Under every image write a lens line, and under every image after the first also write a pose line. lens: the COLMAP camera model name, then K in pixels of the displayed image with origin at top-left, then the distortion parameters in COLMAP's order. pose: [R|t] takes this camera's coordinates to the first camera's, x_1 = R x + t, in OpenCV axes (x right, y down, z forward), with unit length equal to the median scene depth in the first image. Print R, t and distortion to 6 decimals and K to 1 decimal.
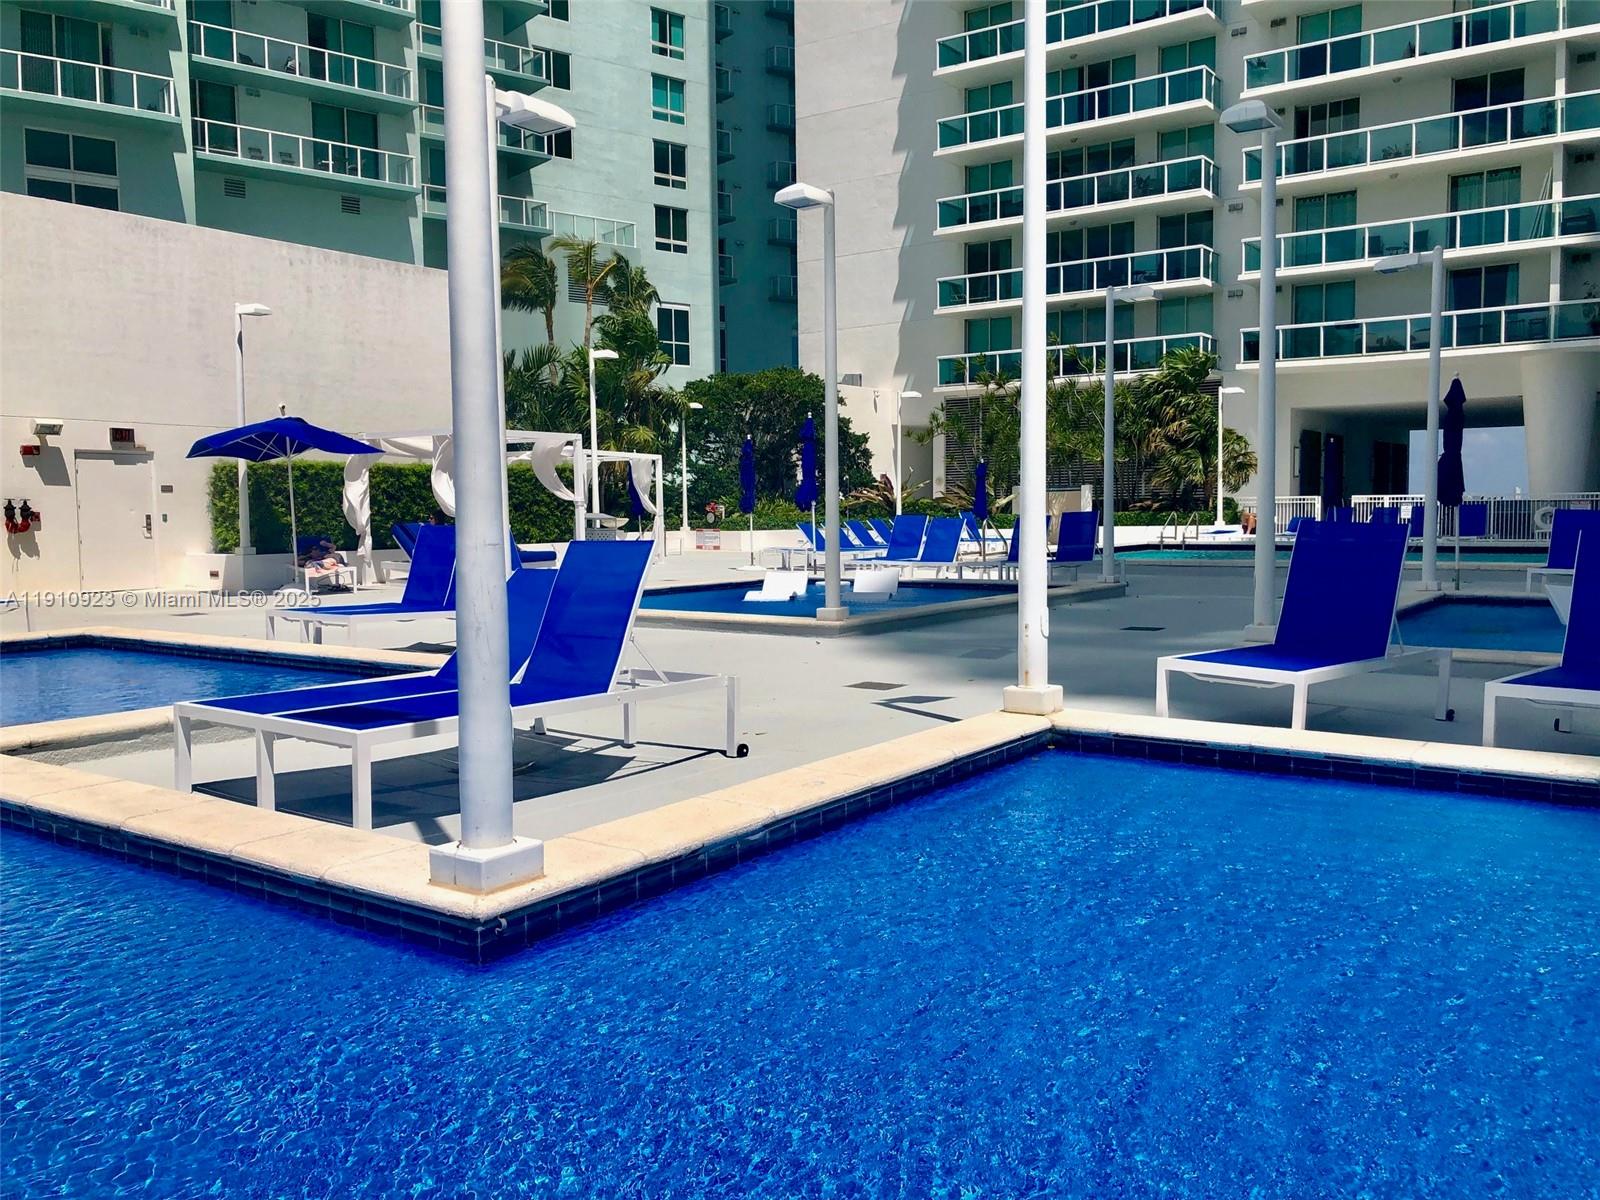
lens RADIAL K [[1313.6, 0, 800.0], [0, 1313.6, 600.0], [0, 0, 1]] dist [0.014288, -0.006421]
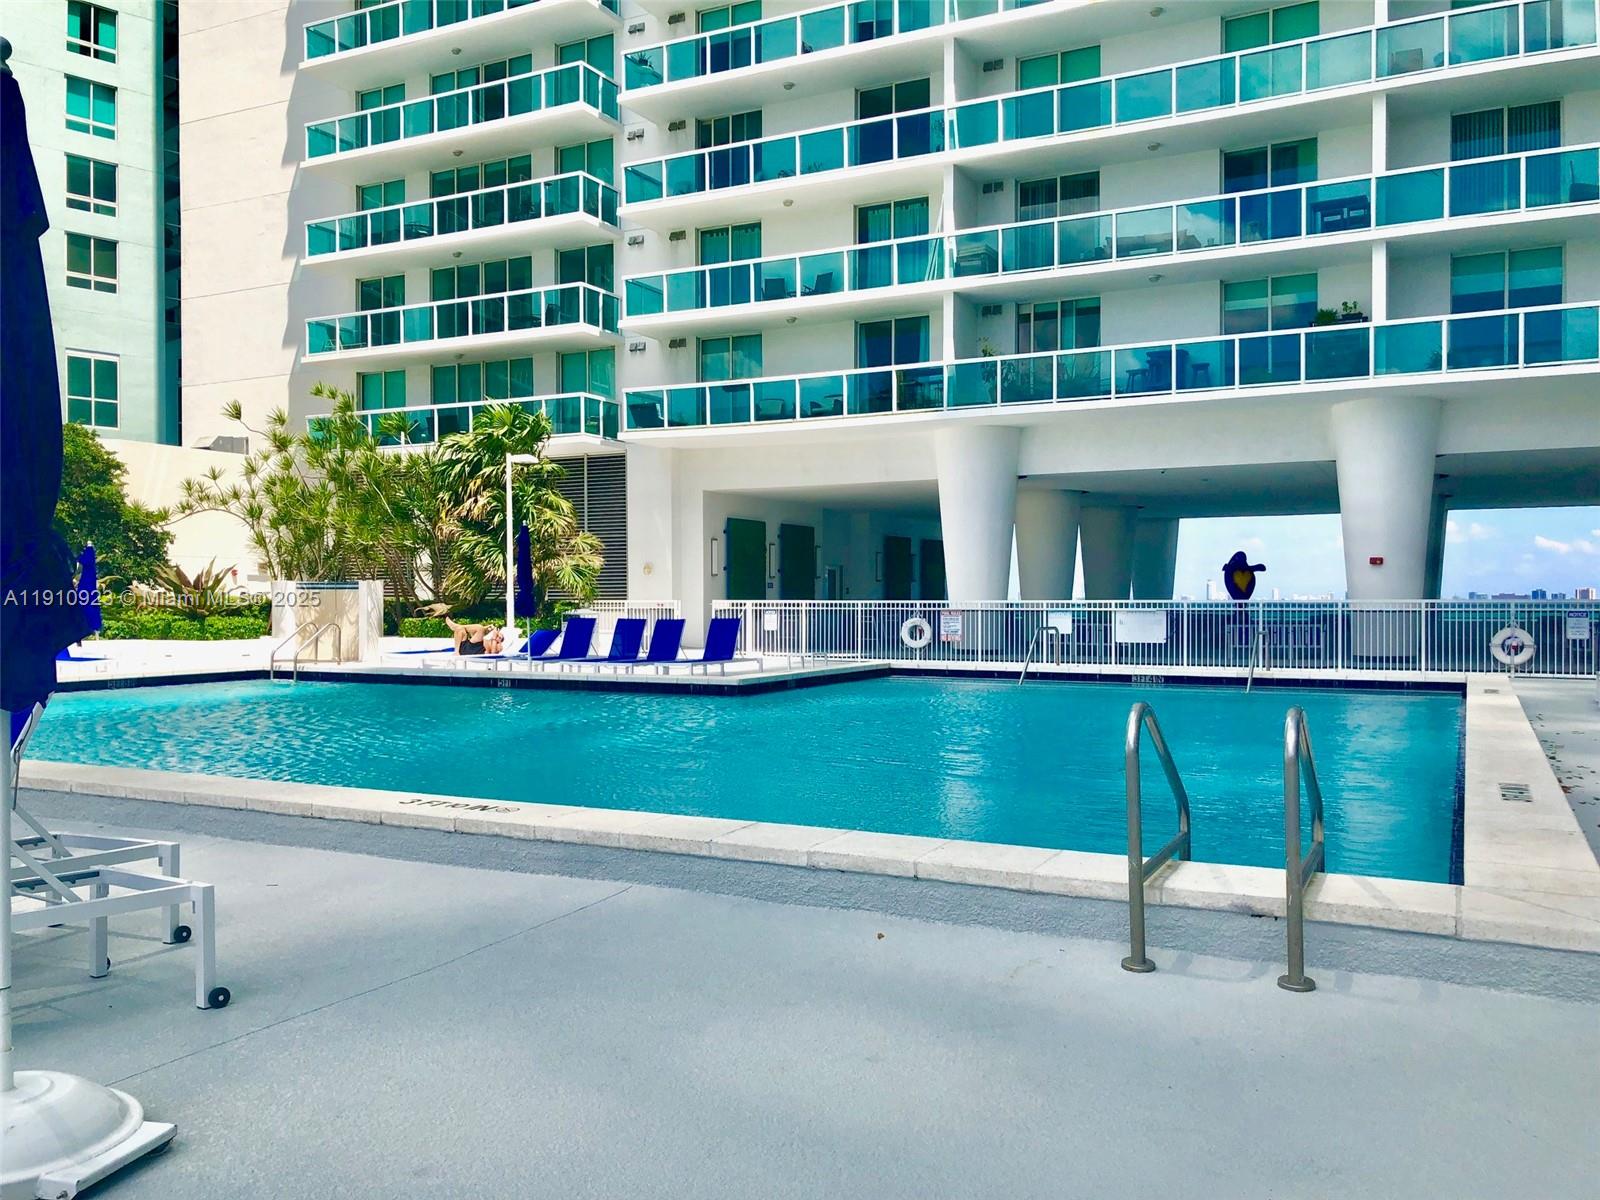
lens RADIAL K [[1299.7, 0, 806.9], [0, 1299.7, 604.1], [0, 0, 1]] dist [0.002700, -0.001944]
pose [[0.989396, 0.010704, 0.144850, 0.322730], [-0.000867, 0.997698, -0.067805, -0.022536], [-0.145242, 0.066960, 0.987128, 0.215913]]
